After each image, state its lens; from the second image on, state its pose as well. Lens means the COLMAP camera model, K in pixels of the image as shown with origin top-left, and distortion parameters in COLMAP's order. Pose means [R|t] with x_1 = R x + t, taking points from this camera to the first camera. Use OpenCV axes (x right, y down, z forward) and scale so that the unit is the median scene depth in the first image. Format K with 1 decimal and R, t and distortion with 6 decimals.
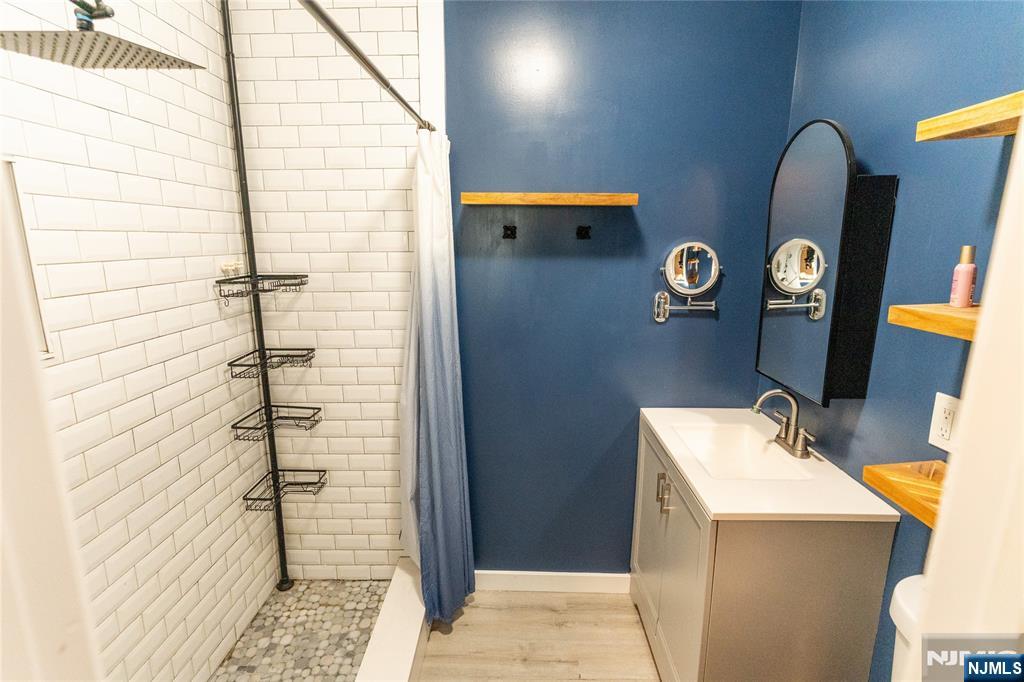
lens RADIAL K [[482.3, 0, 512.7], [0, 482.3, 344.5], [0, 0, 1]] dist [-0.000964, 0.000989]
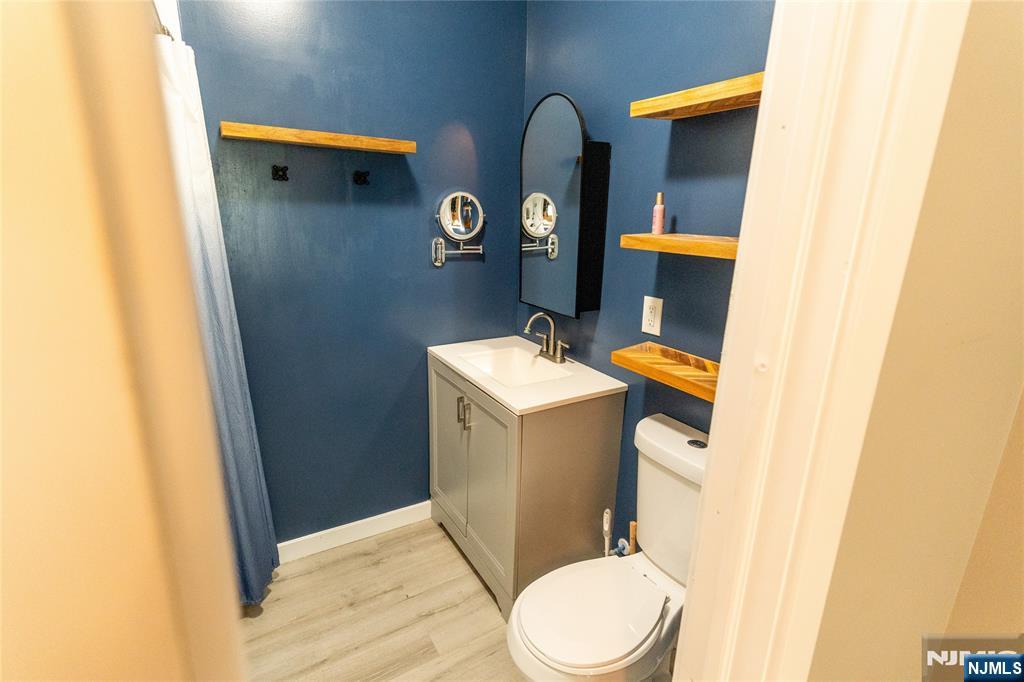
lens RADIAL K [[482.3, 0, 512.7], [0, 482.3, 344.5], [0, 0, 1]] dist [-0.000964, 0.000989]
pose [[0.843893, -0.124318, 0.521910, -0.156793], [0.087942, 0.991679, 0.094020, 0.045243], [-0.529255, -0.033446, 0.847803, -0.026360]]
